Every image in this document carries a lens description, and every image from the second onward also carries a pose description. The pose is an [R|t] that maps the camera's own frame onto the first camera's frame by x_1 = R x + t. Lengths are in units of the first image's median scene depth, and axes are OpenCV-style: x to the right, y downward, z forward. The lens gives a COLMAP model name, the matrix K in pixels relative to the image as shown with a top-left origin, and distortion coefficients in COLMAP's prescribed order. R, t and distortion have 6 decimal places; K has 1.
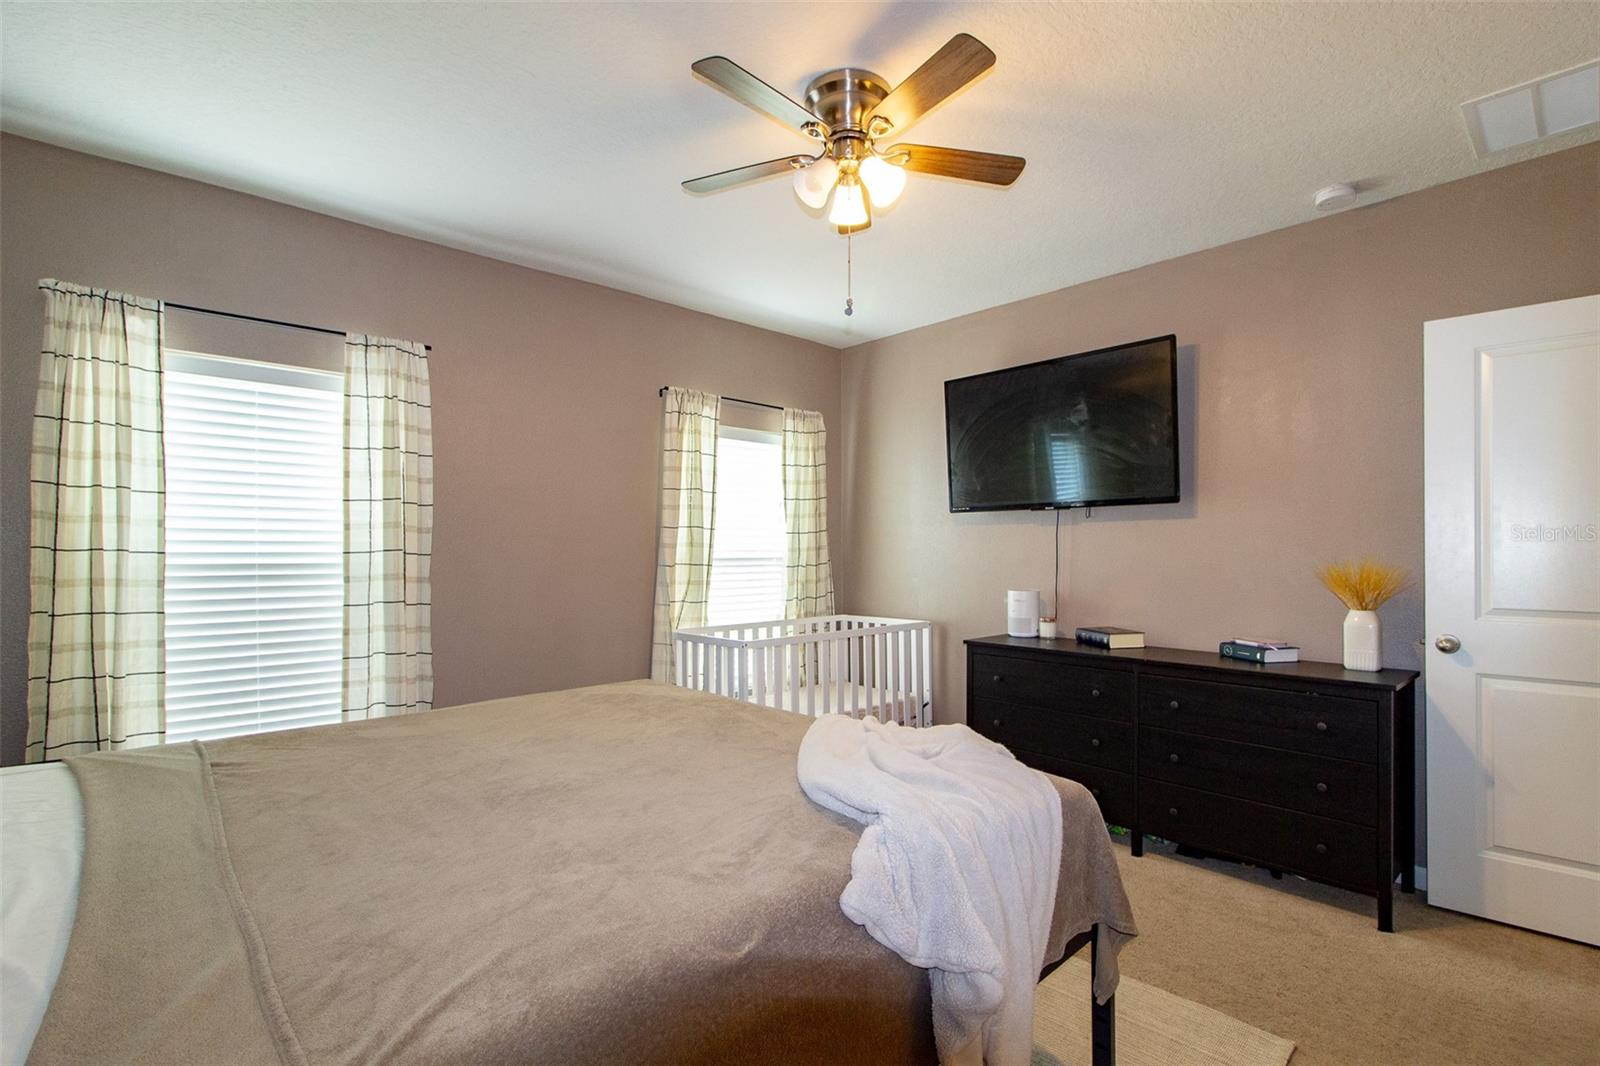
lens RADIAL K [[752.8, 0, 838.7], [0, 752.8, 549.6], [0, 0, 1]] dist [0.000840, 0.000018]
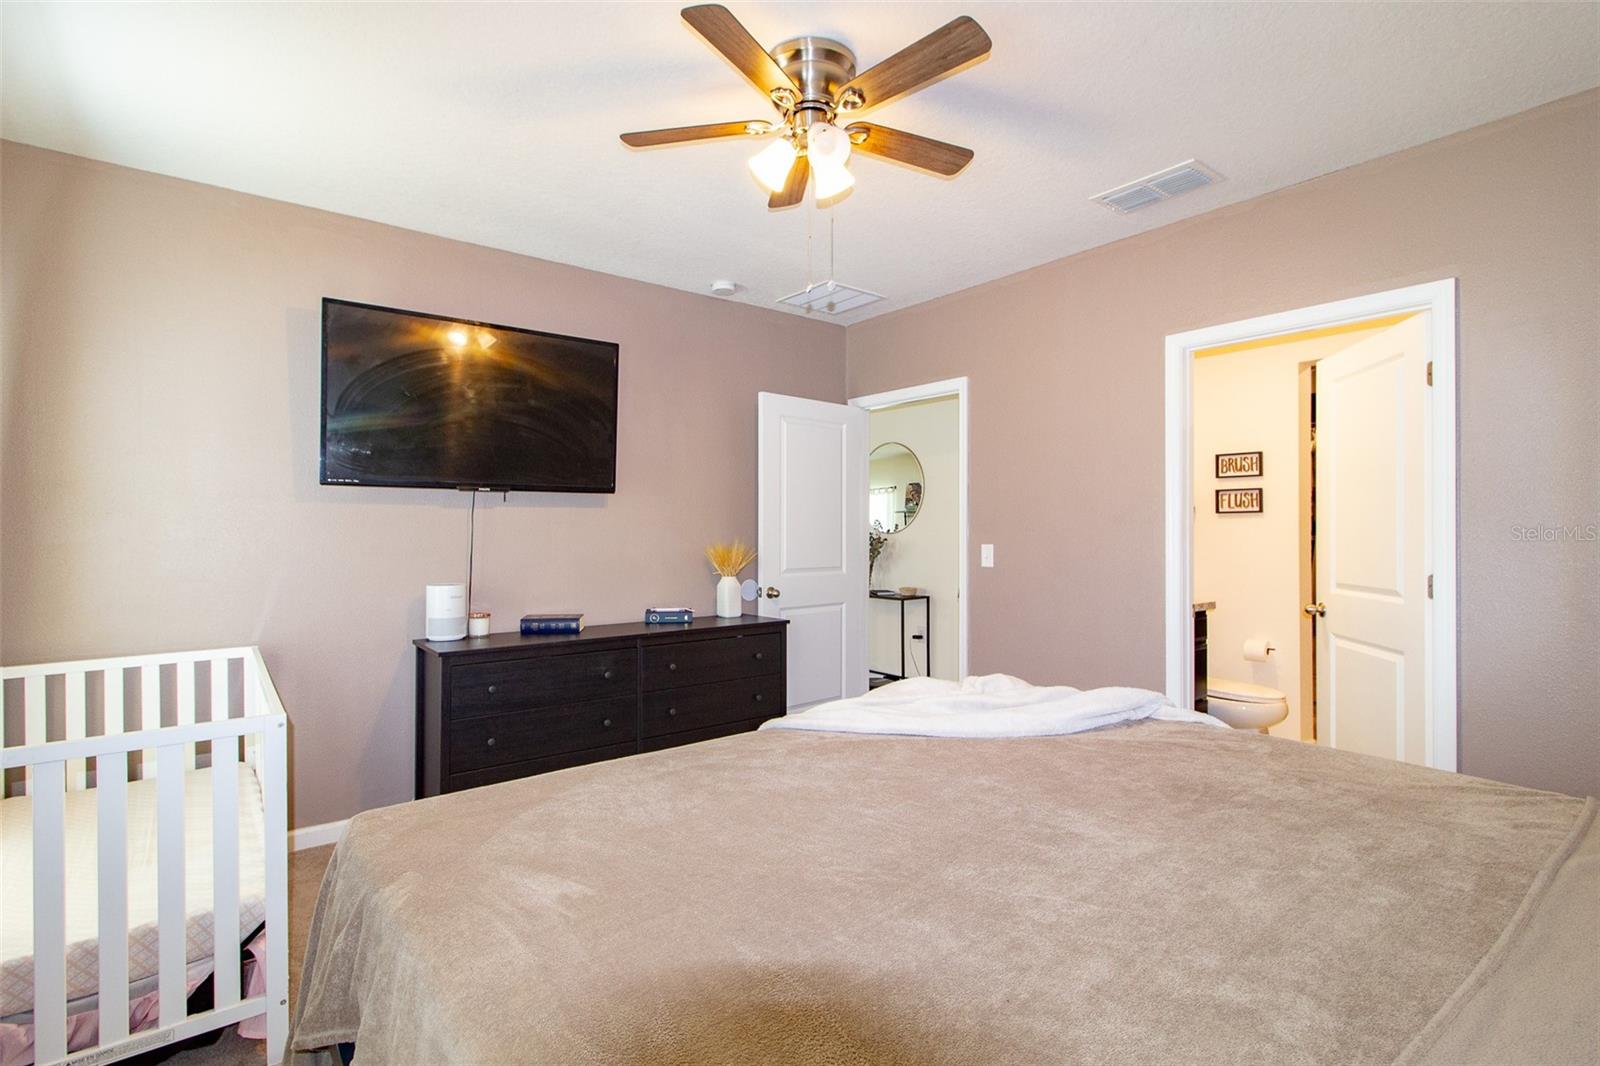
lens RADIAL K [[726.0, 0, 813.9], [0, 726.0, 533.7], [0, 0, 1]] dist [-0.001363, 0.003573]
pose [[0.129347, -0.002343, 0.991597, -0.953668], [0.004842, 0.999987, 0.001731, -0.004154], [-0.991588, 0.004578, 0.129356, 0.930323]]
